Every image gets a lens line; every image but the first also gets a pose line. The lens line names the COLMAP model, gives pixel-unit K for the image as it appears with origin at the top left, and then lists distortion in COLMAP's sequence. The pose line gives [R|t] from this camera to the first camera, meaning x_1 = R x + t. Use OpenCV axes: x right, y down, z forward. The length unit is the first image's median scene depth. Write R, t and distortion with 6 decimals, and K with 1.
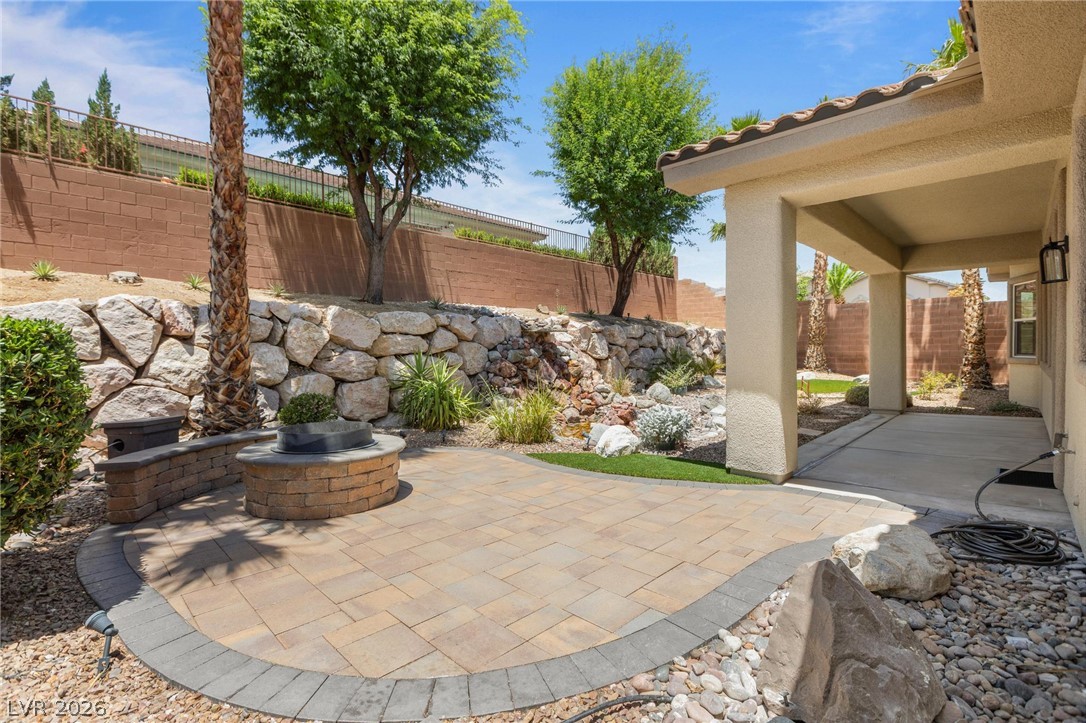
lens RADIAL K [[496.3, 0, 539.4], [0, 496.3, 352.0], [0, 0, 1]] dist [-0.011220, -0.000323]
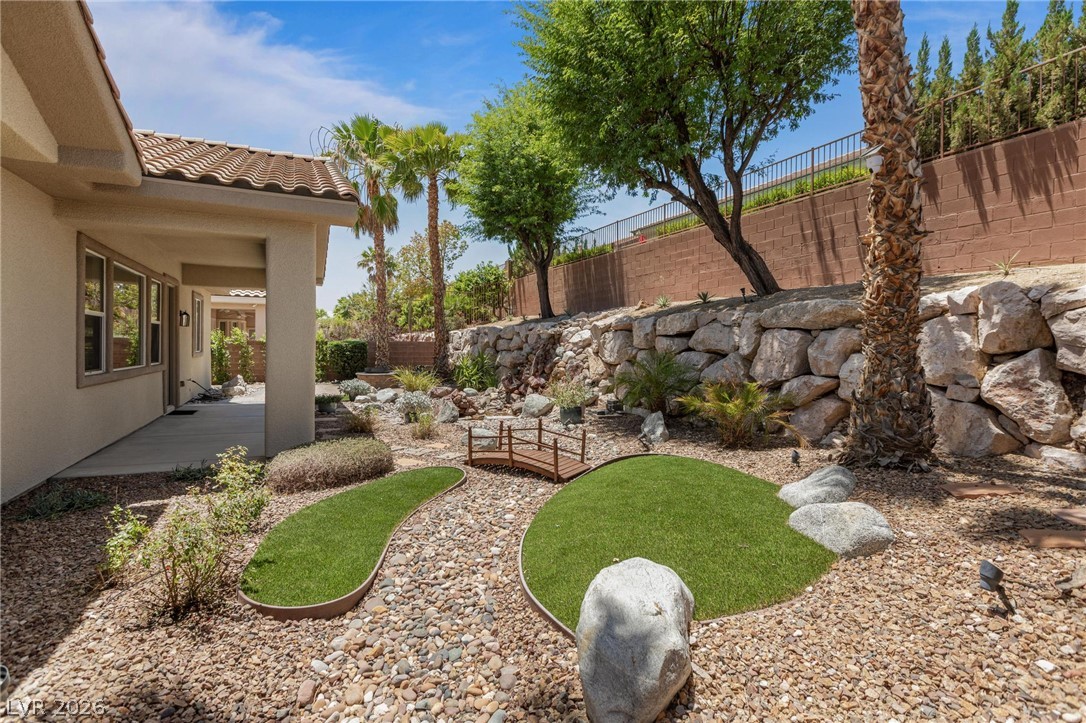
lens RADIAL K [[499.6, 0, 541.2], [0, 499.6, 352.6], [0, 0, 1]] dist [-0.001129, 0.000025]
pose [[-0.327995, 0.023222, -0.944394, 0.881825], [-0.008828, 0.999579, 0.027645, -0.024205], [0.944638, 0.017405, -0.327652, 1.110583]]
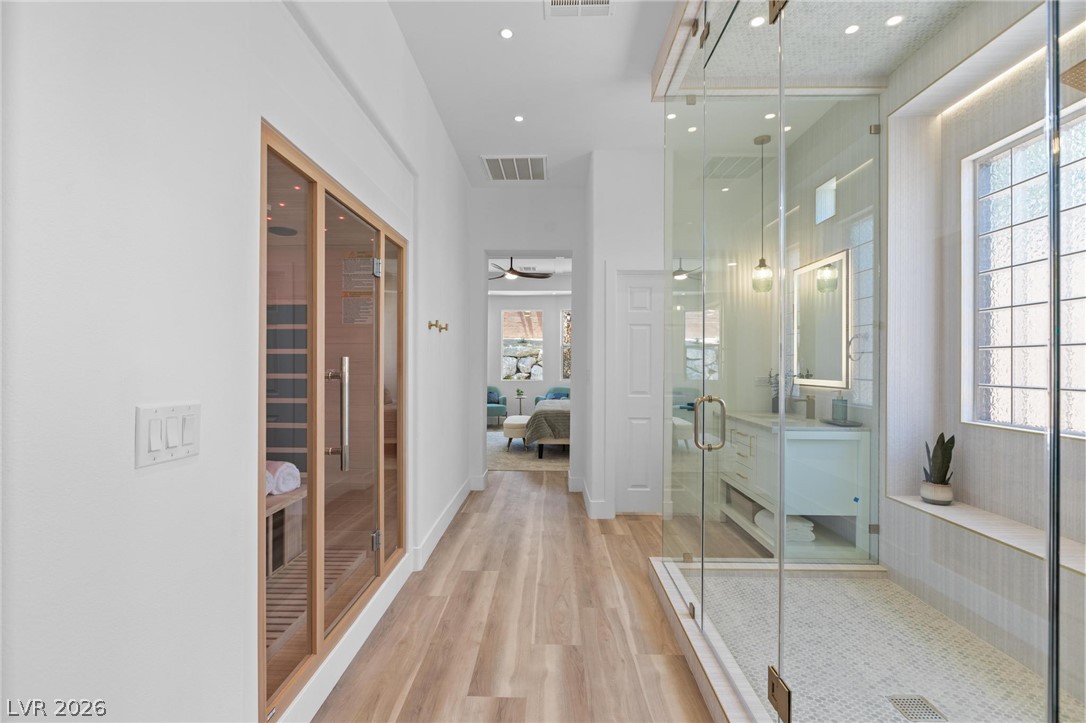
lens RADIAL K [[496.8, 0, 543.0], [0, 496.8, 361.5], [0, 0, 1]] dist [-0.001486, 0.000050]
pose [[0.689024, 0.012751, -0.724627, 1.398297], [-0.015867, 0.999871, 0.002506, -0.027724], [0.724565, 0.009771, 0.689137, 0.281084]]
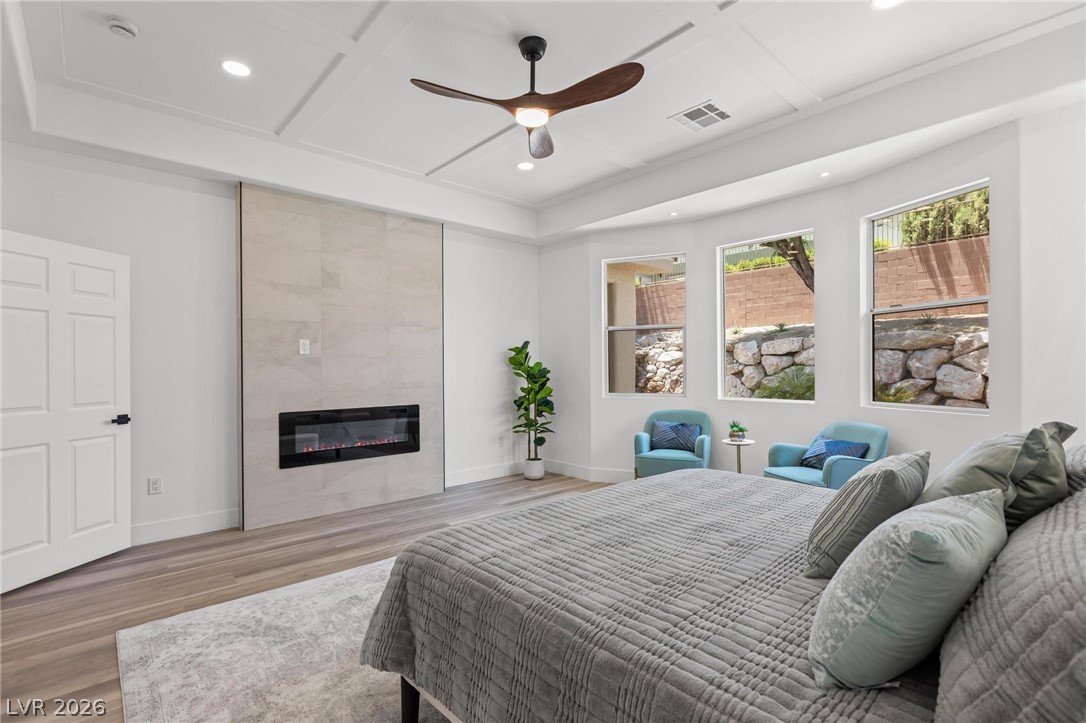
lens RADIAL K [[515.1, 0, 541.9], [0, 515.1, 366.9], [0, 0, 1]] dist [-0.002934, -0.000259]
pose [[-0.055815, 0.016043, -0.998312, 1.160609], [0.006369, 0.999856, 0.015712, -0.025291], [0.998421, -0.005481, -0.055909, 0.675754]]
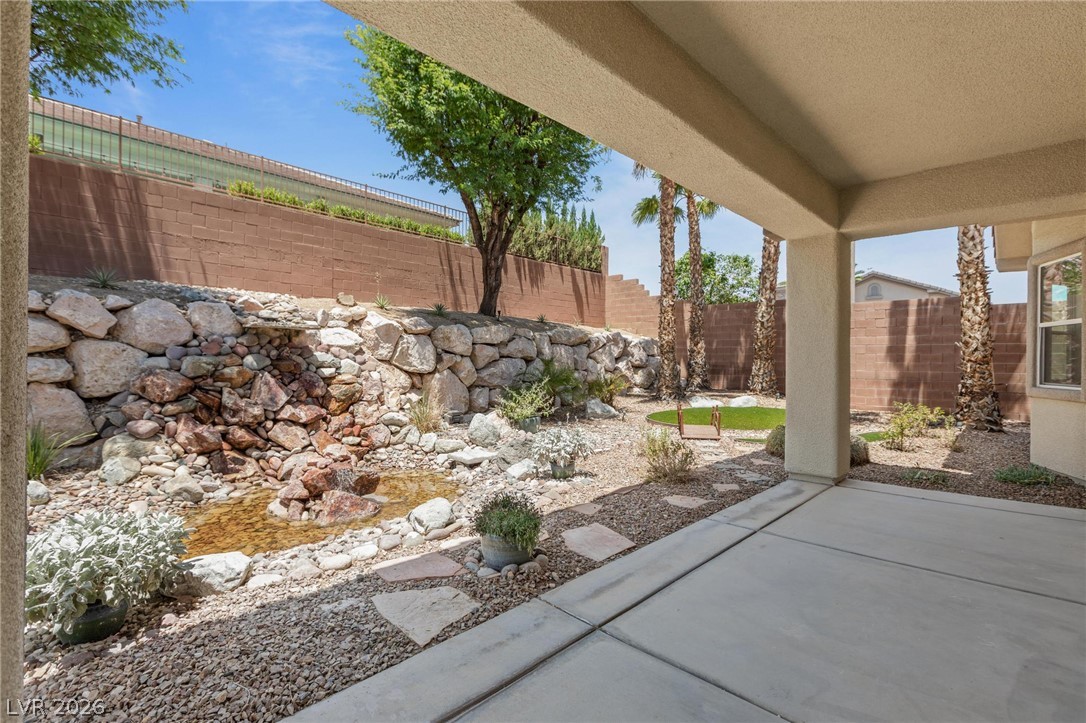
lens RADIAL K [[499.6, 0, 541.2], [0, 499.6, 352.6], [0, 0, 1]] dist [-0.001129, 0.000025]
pose [[0.999743, 0.022378, -0.003719, 0.280286], [-0.022443, 0.999577, -0.018484, -0.005030], [0.003304, 0.018563, 0.999822, 0.301858]]
